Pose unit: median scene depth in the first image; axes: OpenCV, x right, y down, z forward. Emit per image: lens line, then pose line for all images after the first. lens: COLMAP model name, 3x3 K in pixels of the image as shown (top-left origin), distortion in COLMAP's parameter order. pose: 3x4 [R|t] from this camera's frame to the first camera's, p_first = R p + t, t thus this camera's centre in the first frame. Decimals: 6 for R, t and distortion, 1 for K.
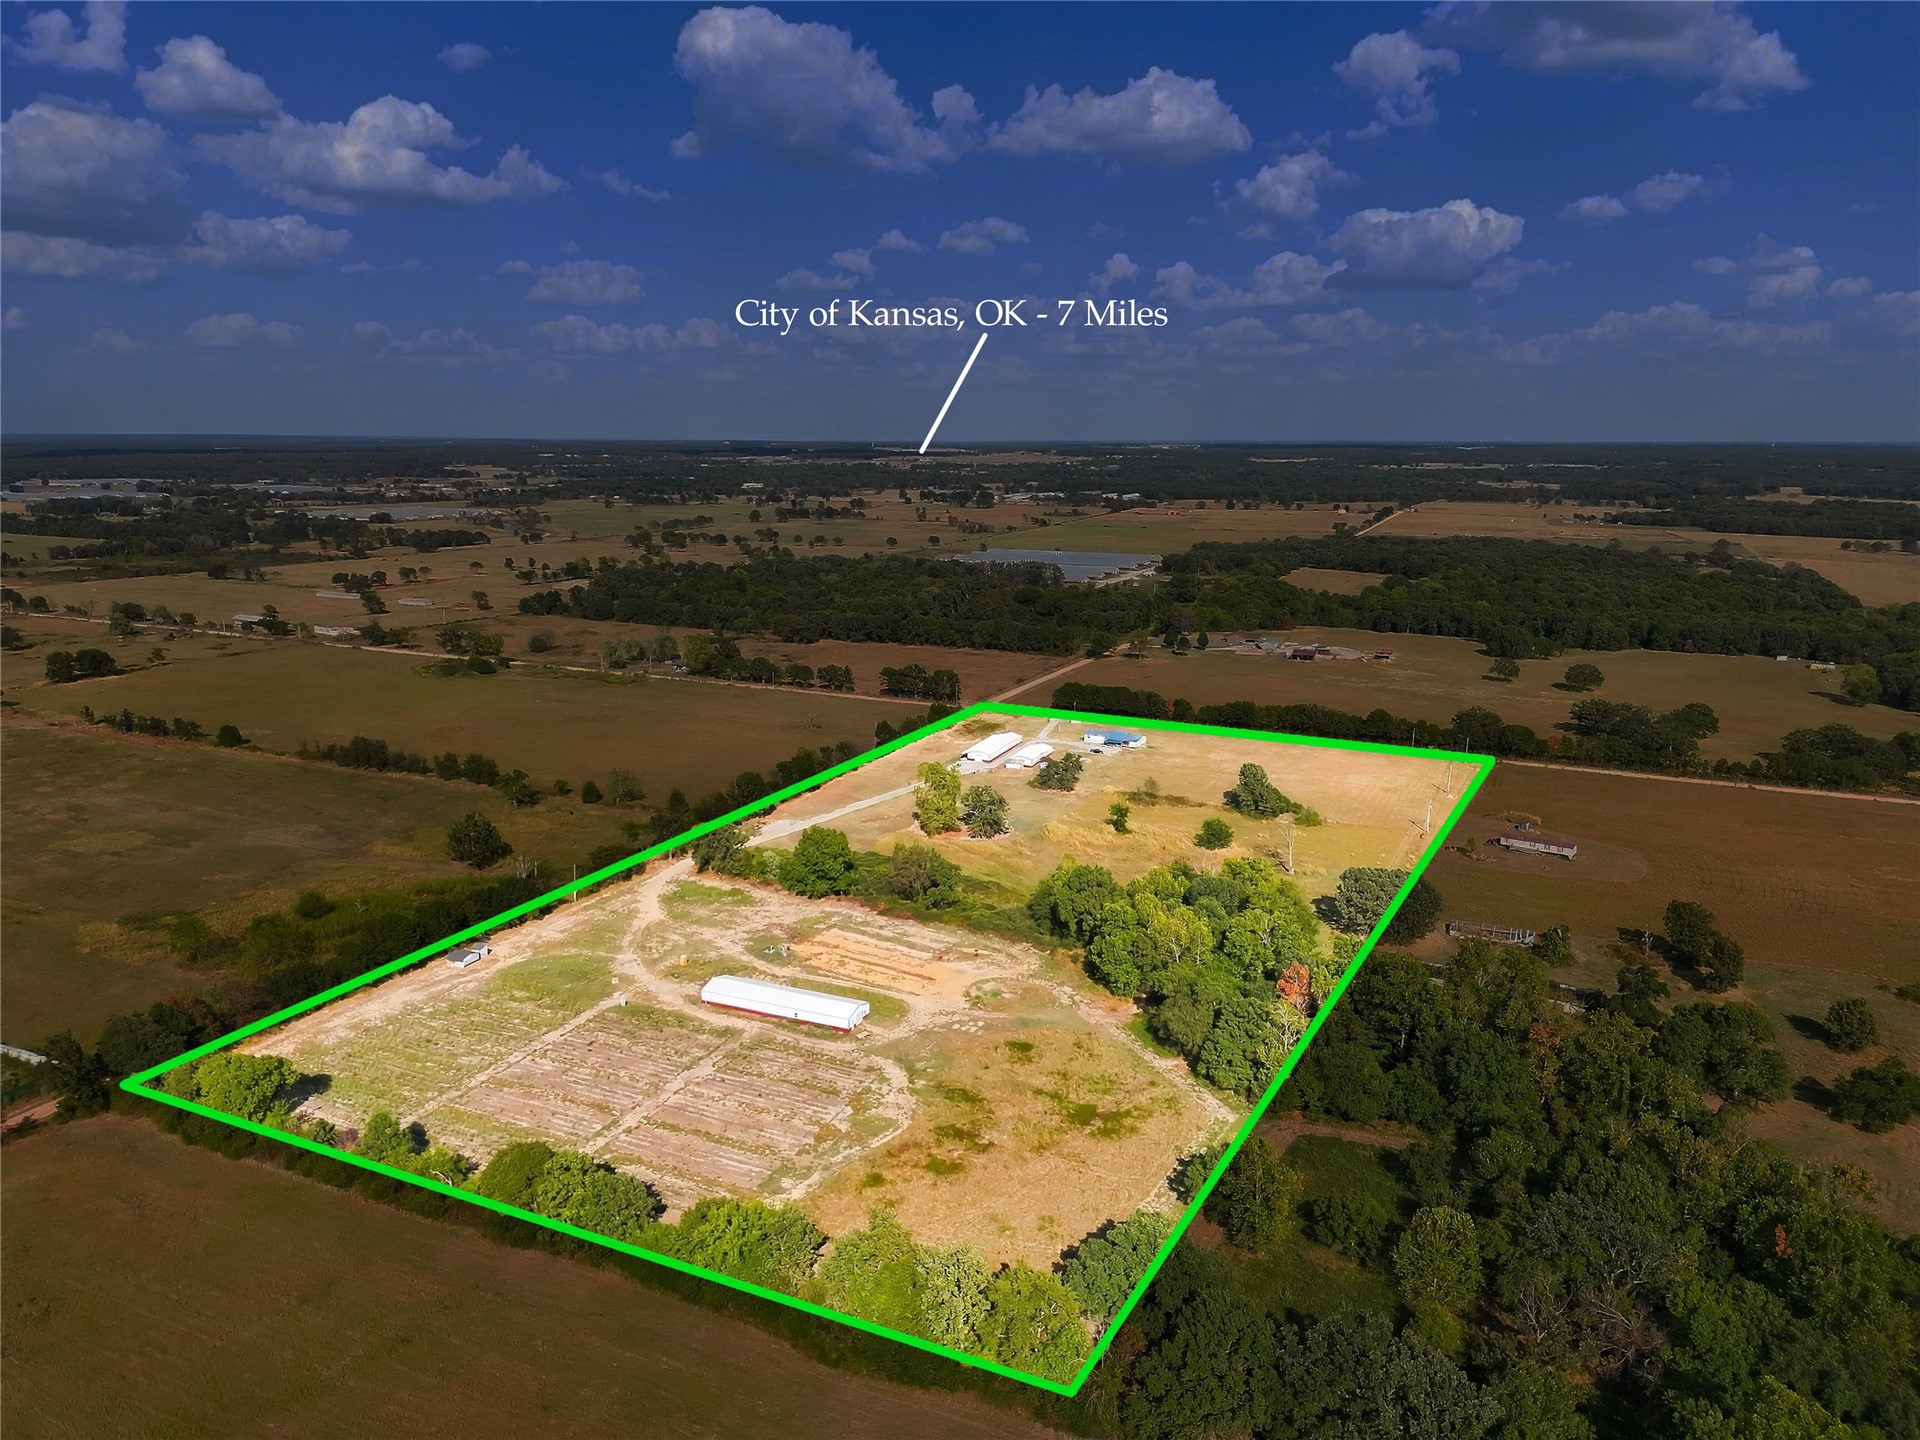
lens RADIAL K [[1350.9, 0, 960.0], [0, 1350.9, 720.0], [0, 0, 1]] dist [0.068448, -0.070916]
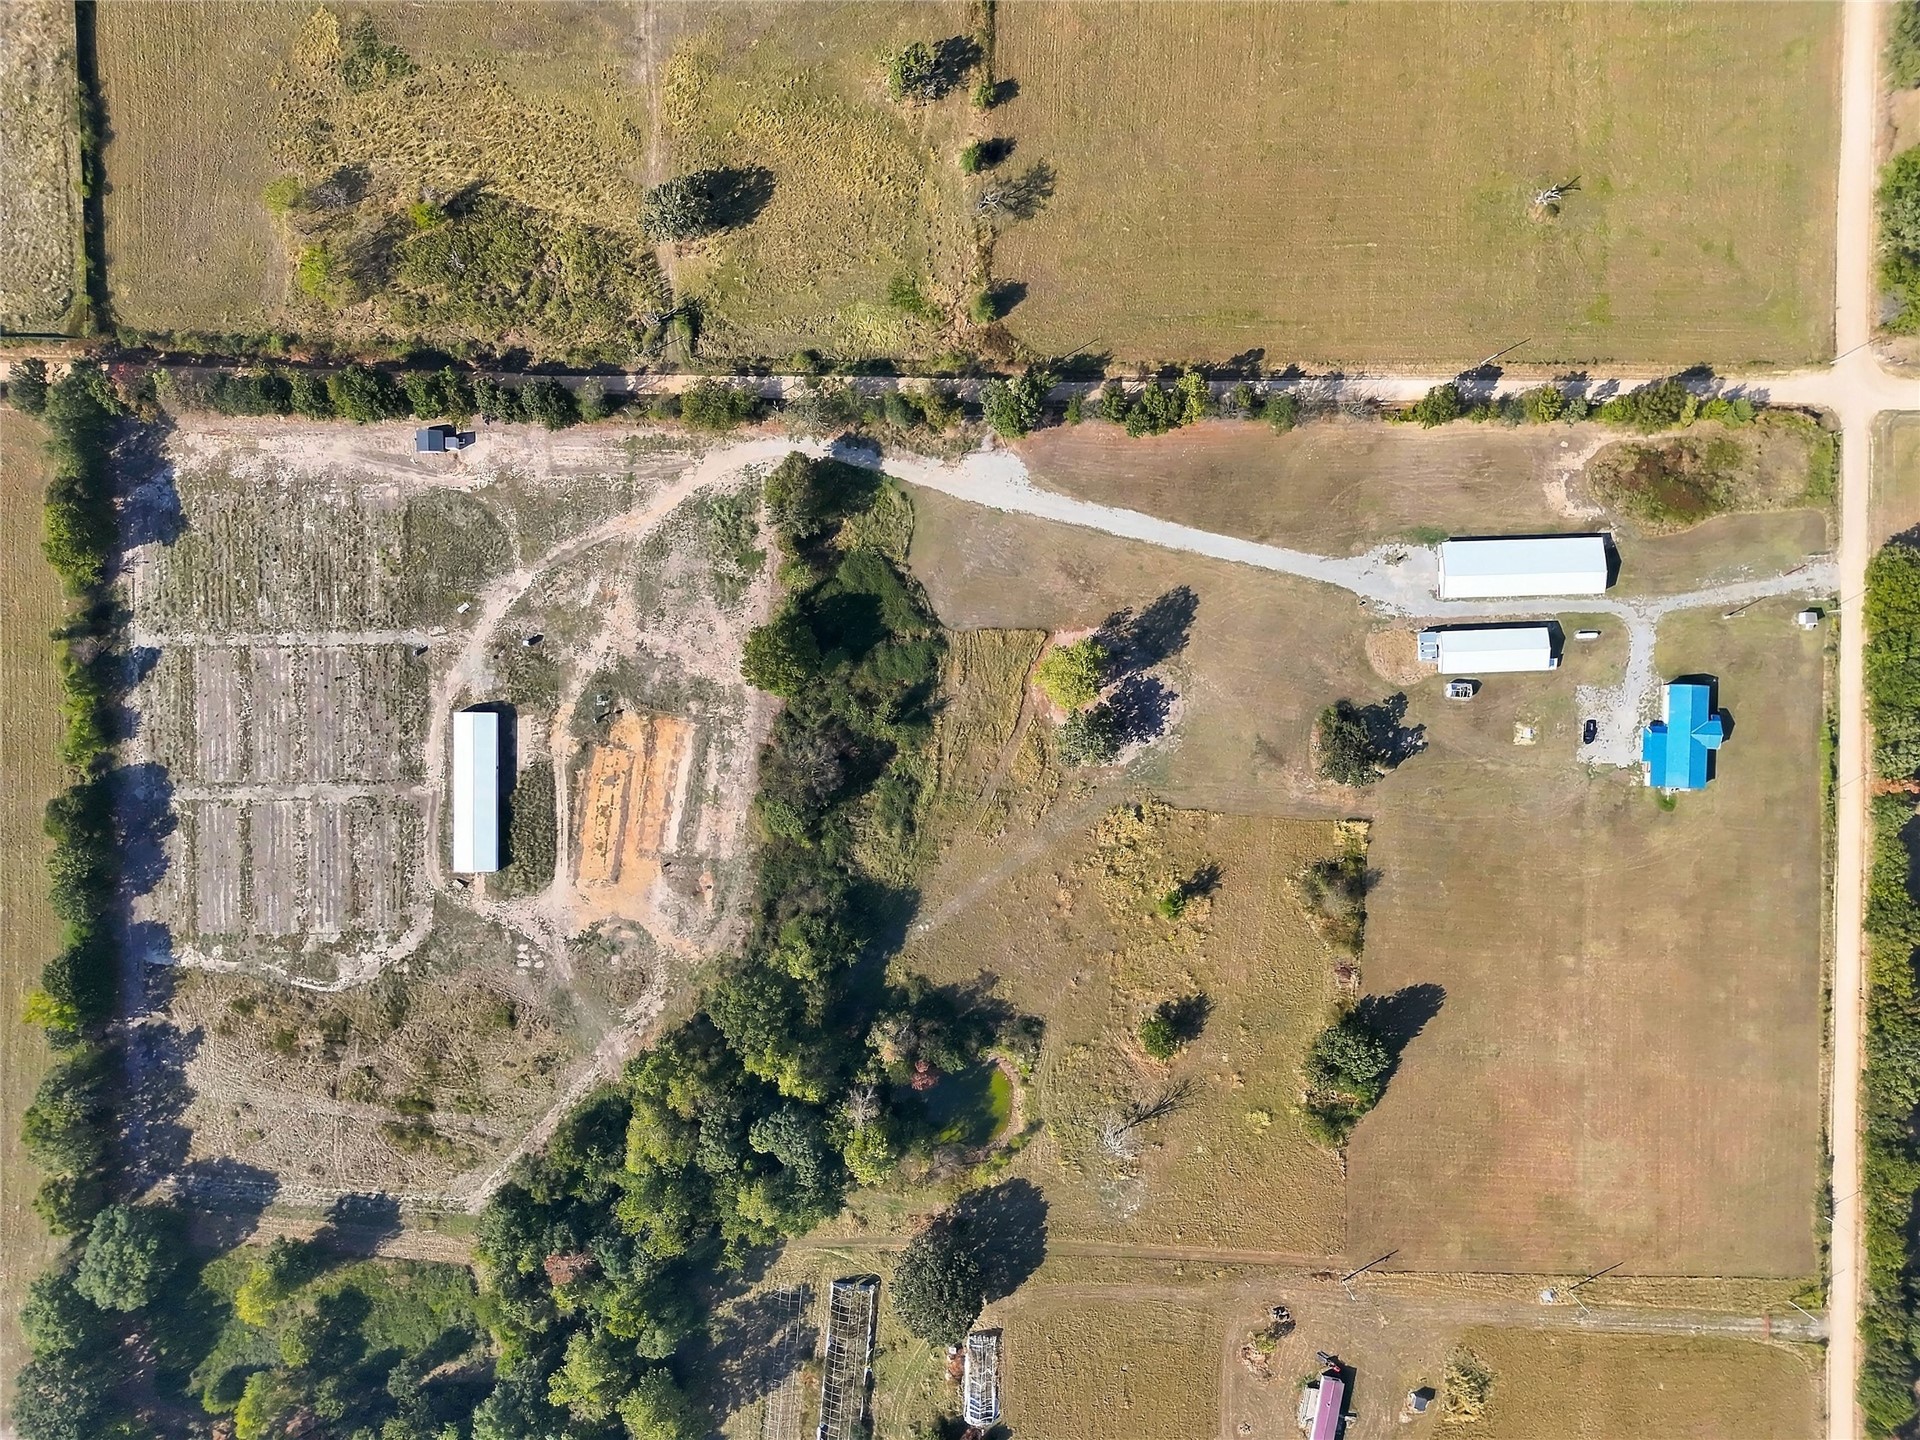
lens RADIAL K [[1350.9, 0, 960.0], [0, 1350.9, 720.0], [0, 0, 1]] dist [0.068448, -0.070916]
pose [[0.405342, 0.914081, 0.012398, -0.031811], [-0.186618, 0.069463, 0.979974, -0.724781], [0.894914, -0.399538, 0.198741, 0.908497]]
